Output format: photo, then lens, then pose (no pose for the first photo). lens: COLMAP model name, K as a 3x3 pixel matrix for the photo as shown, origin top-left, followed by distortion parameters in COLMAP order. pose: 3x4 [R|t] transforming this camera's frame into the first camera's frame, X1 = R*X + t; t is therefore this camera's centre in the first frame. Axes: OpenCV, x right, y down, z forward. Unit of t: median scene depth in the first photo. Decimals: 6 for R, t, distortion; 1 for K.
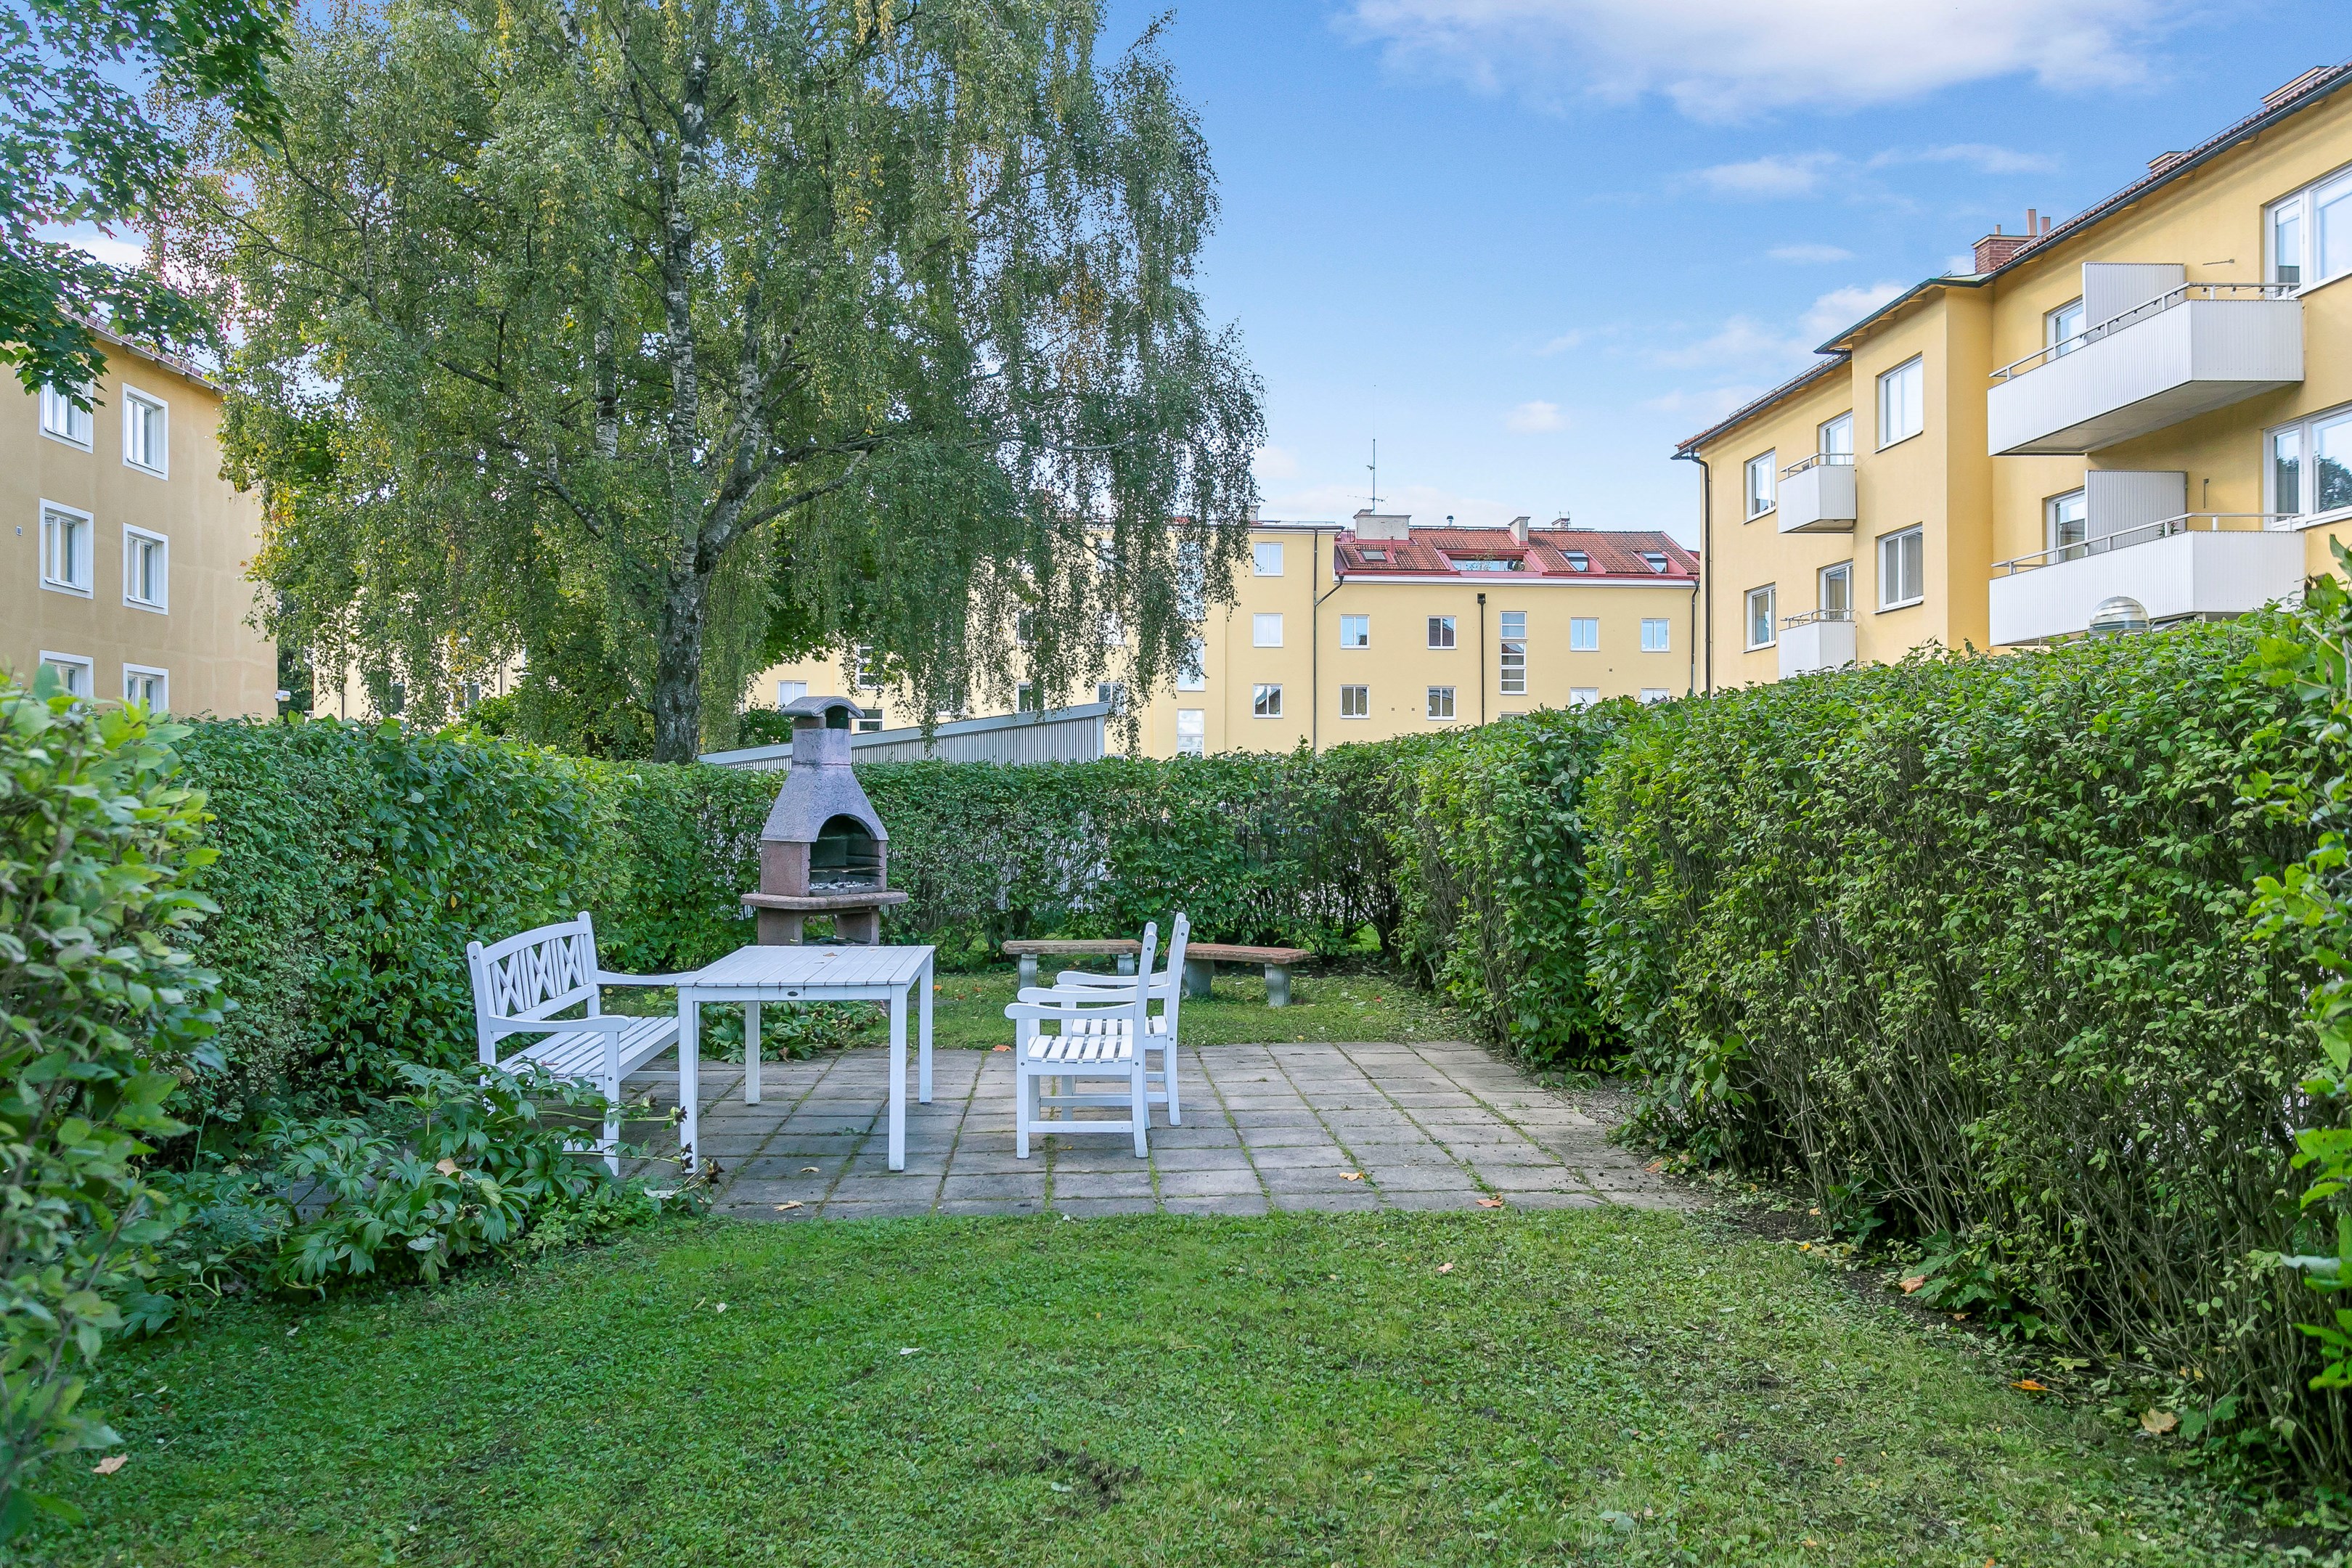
lens RADIAL K [[1693.0, 0, 1174.1], [0, 1693.0, 792.7], [0, 0, 1]] dist [0.006960, 0.000627]
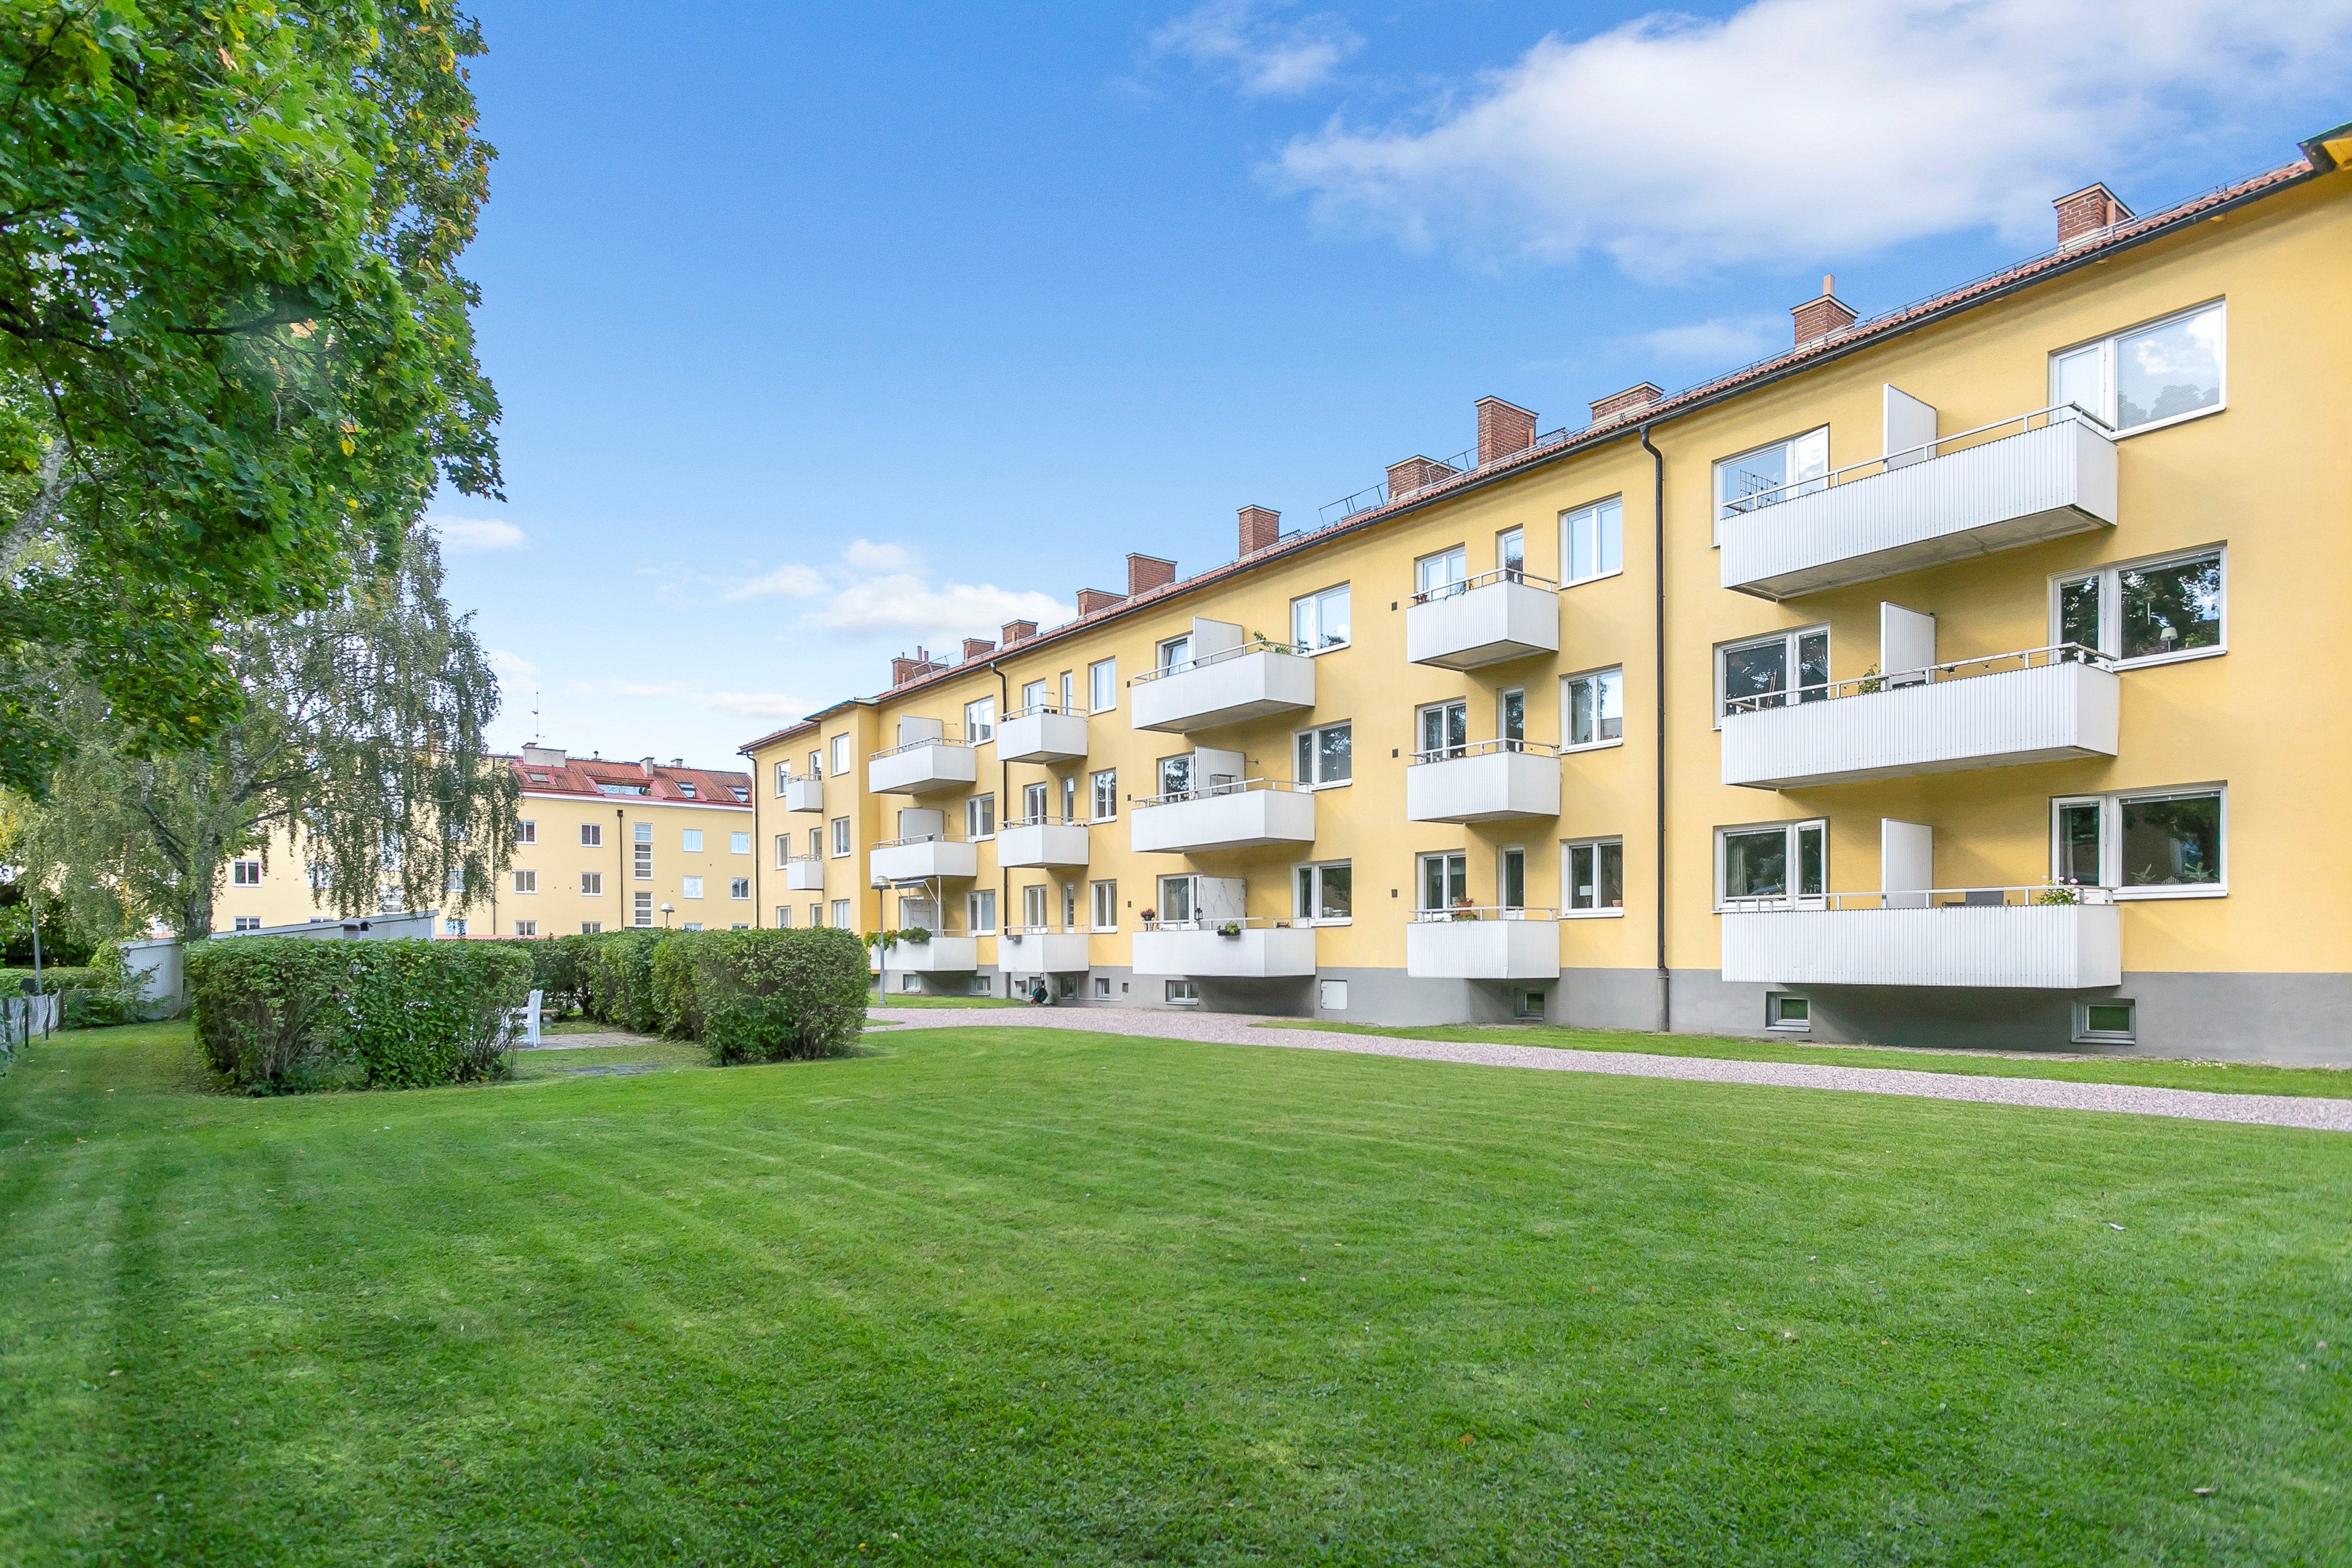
lens RADIAL K [[1331.8, 0, 1142.1], [0, 1331.8, 977.6], [0, 0, 1]] dist [0.001557, -0.000652]
pose [[0.851258, -0.014210, 0.524555, -0.100054], [0.000485, 0.999654, 0.026294, -0.007244], [-0.524747, -0.022129, 0.850970, -0.542855]]
